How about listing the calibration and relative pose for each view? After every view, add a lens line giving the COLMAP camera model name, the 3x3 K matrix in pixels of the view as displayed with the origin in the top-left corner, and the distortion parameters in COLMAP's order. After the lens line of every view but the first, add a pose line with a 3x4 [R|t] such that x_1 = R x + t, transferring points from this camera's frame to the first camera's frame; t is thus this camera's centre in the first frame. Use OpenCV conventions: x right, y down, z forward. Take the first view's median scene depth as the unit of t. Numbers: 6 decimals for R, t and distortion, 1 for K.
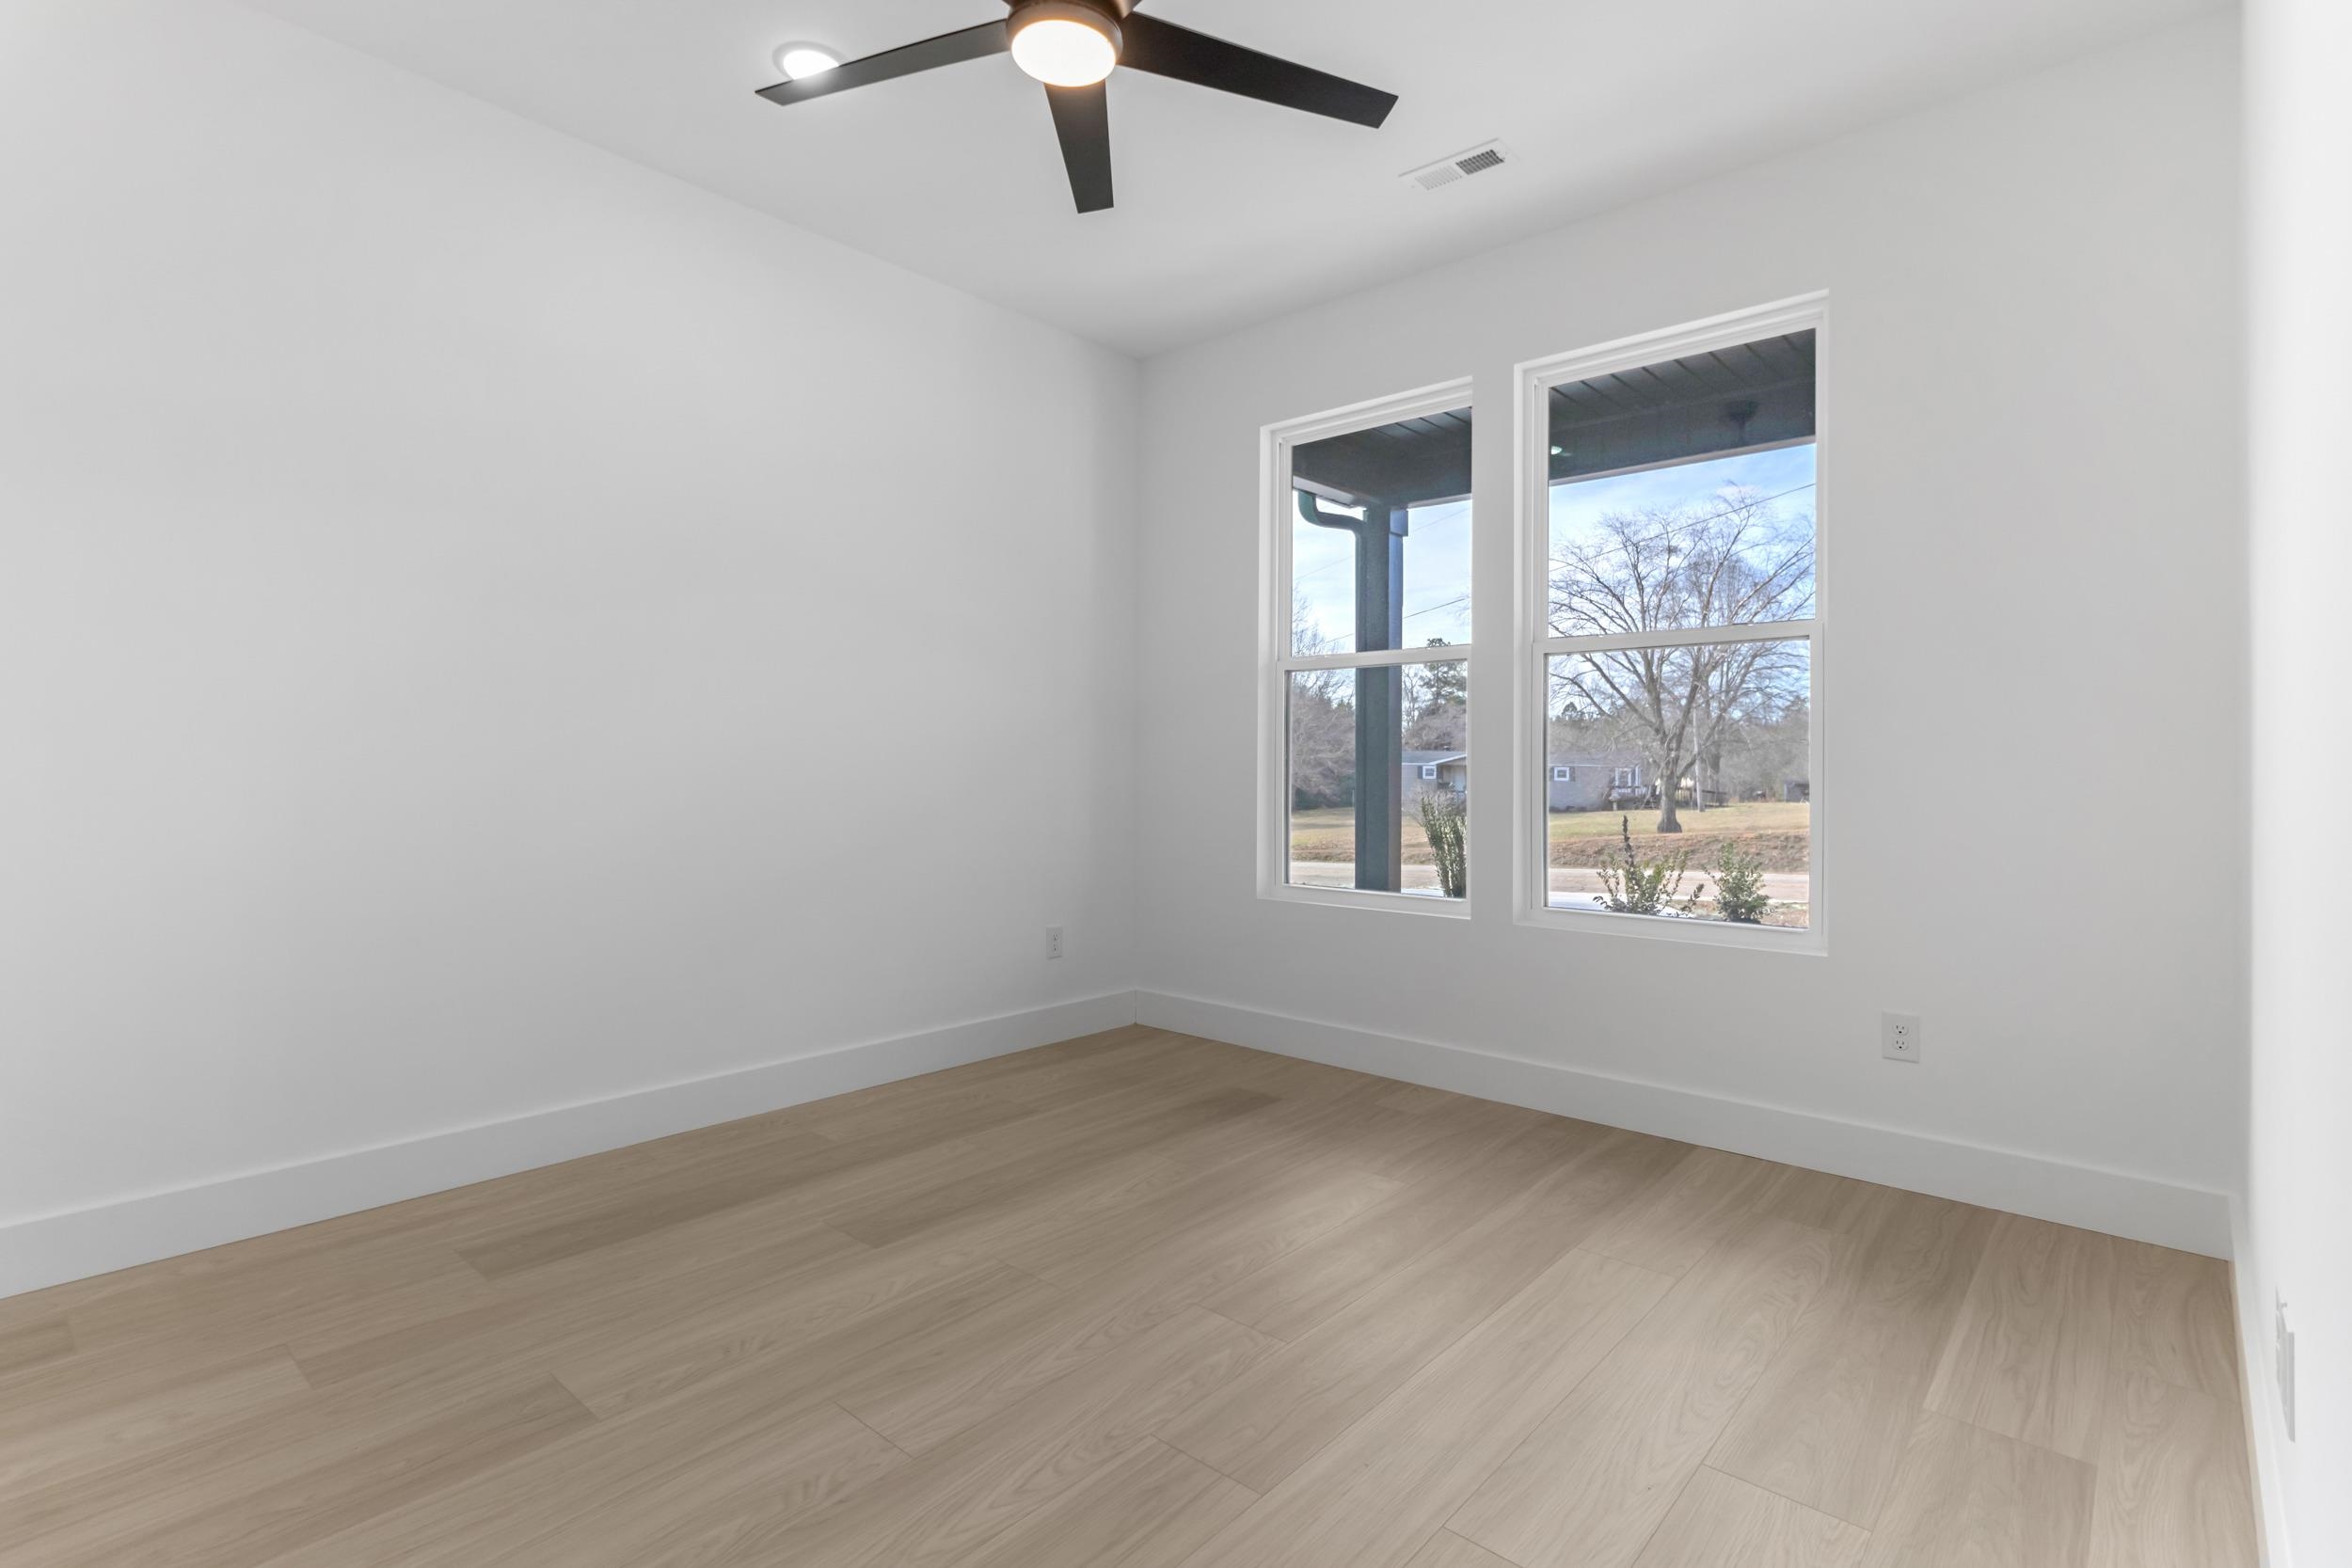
lens RADIAL K [[1139.4, 0, 1176.0], [0, 1139.4, 784.0], [0, 0, 1]] dist [0.000109, -0.000050]
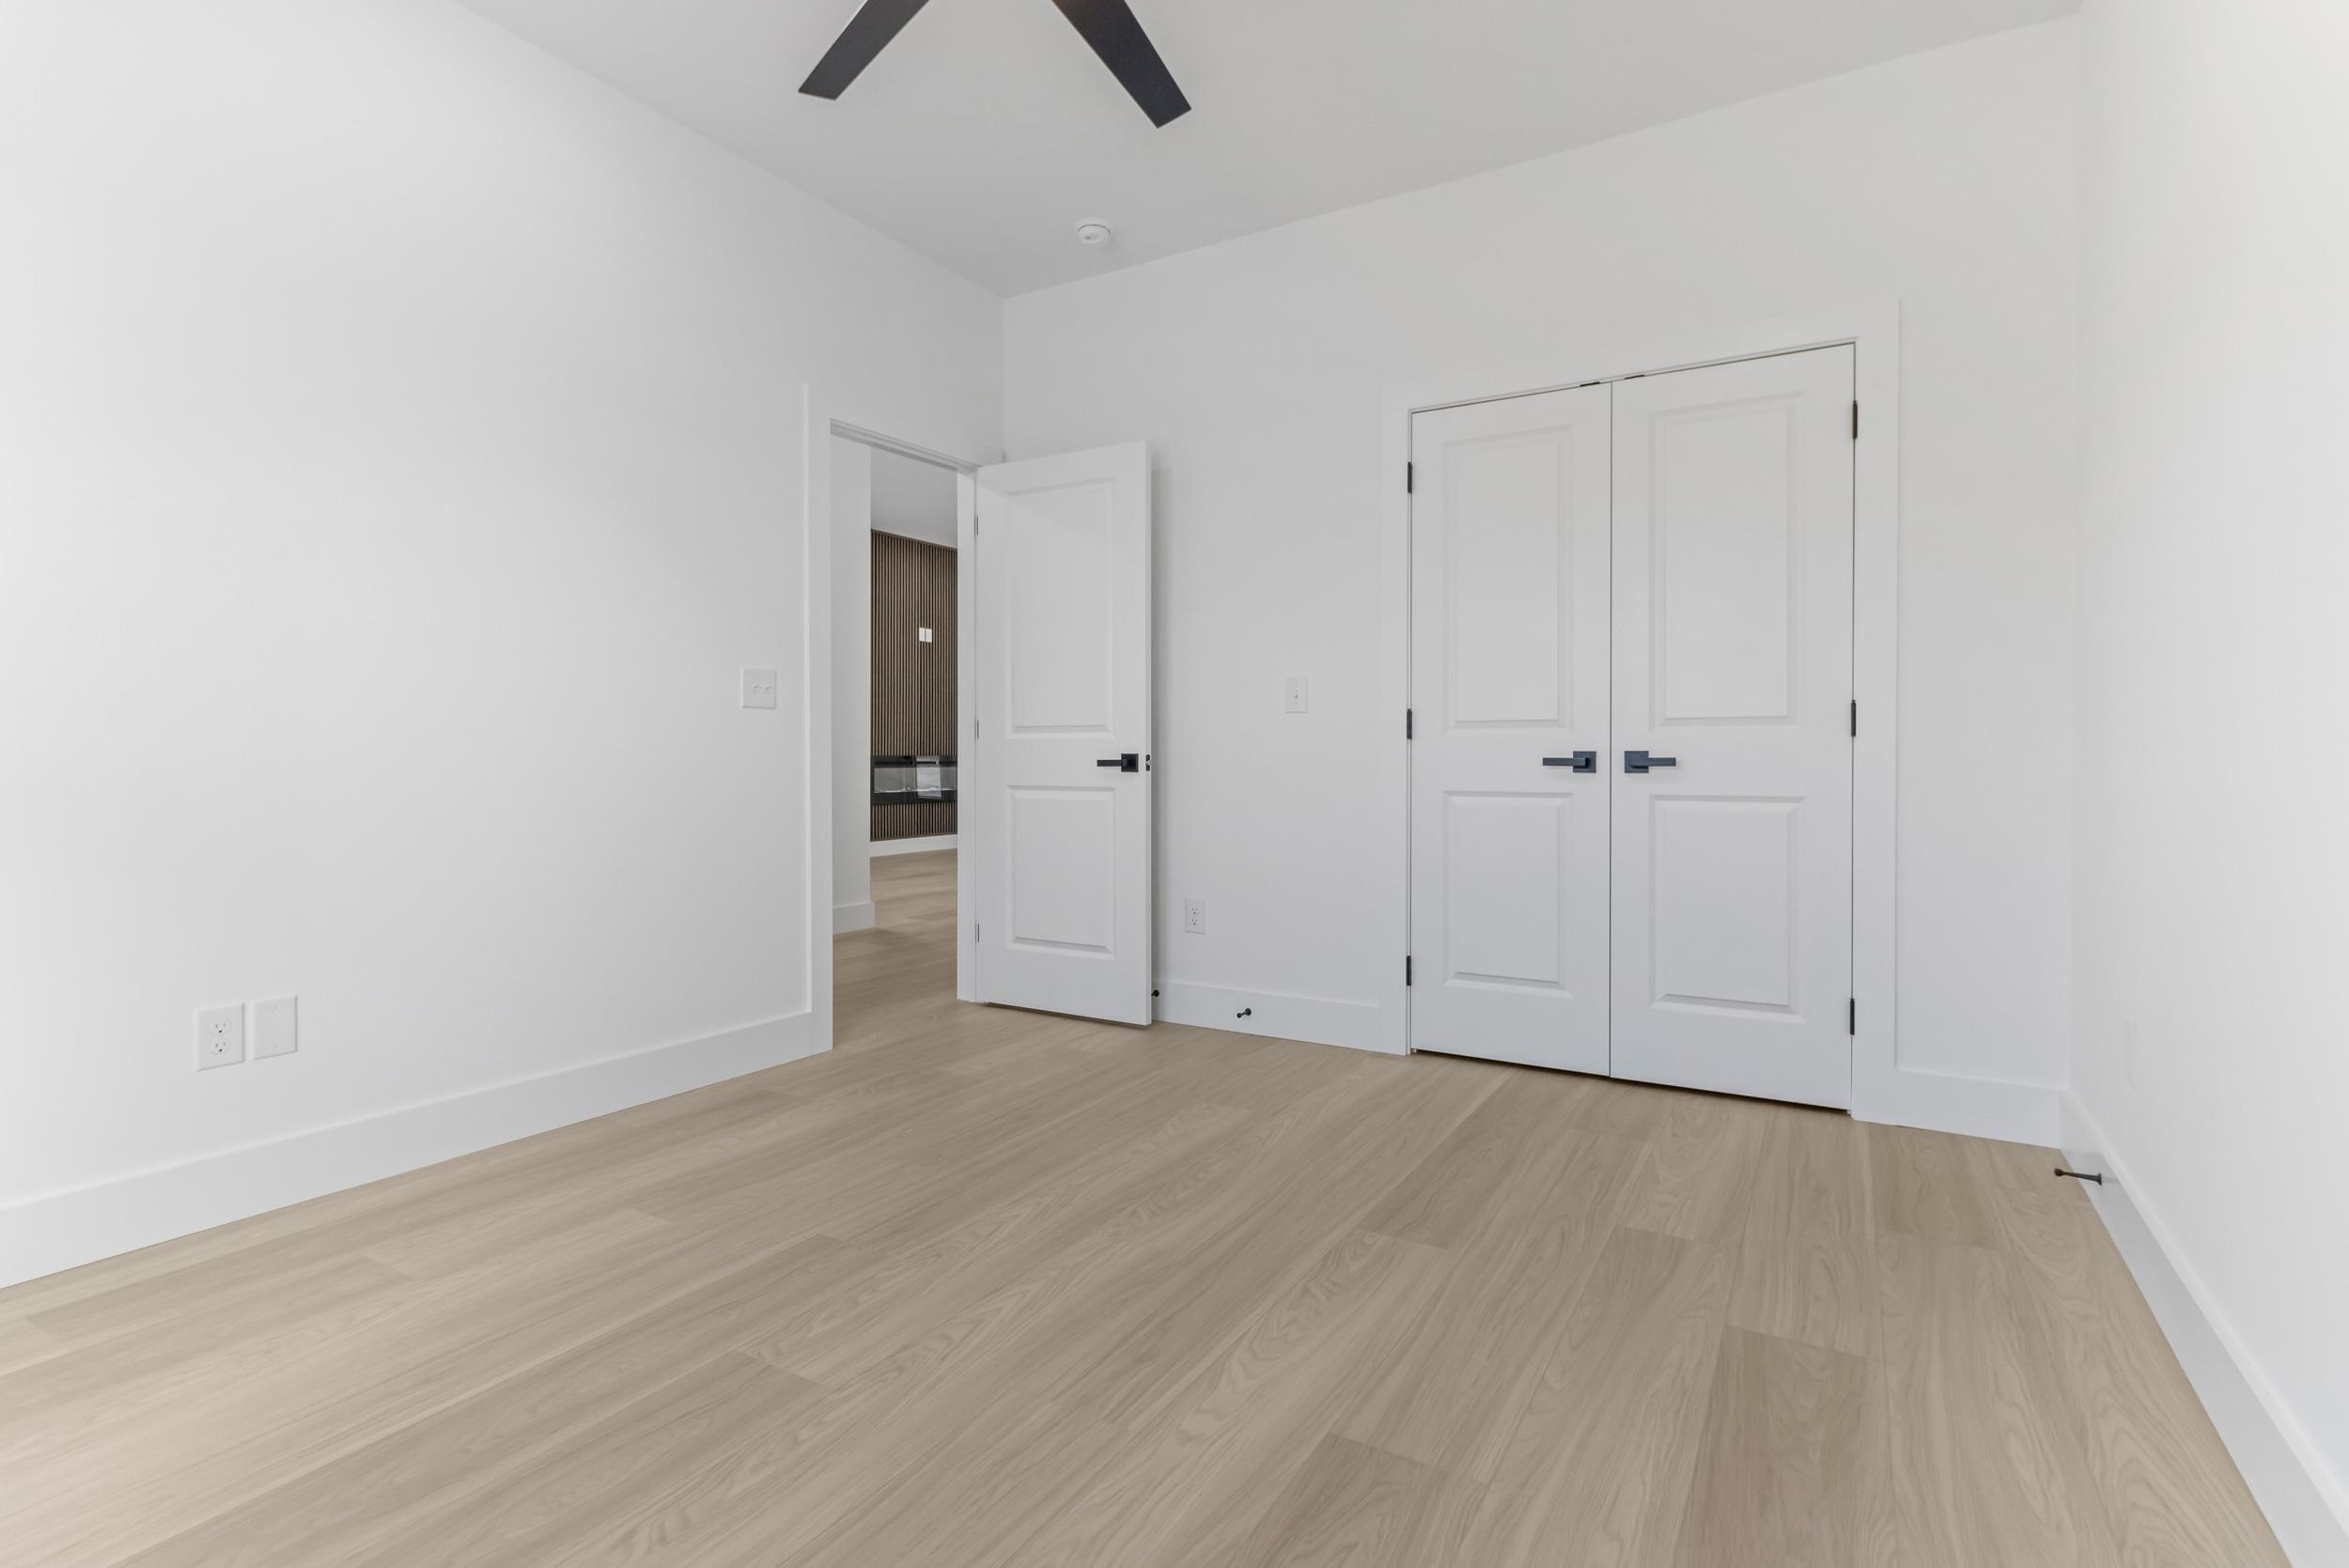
lens RADIAL K [[1138.0, 0, 1174.5], [0, 1138.0, 784.0], [0, 0, 1]] dist [0.000109, -0.000050]
pose [[-0.982322, -0.009877, -0.186939, -0.066238], [-0.015534, 0.999464, 0.028822, 0.035675], [0.186554, 0.031216, -0.981949, 1.962644]]
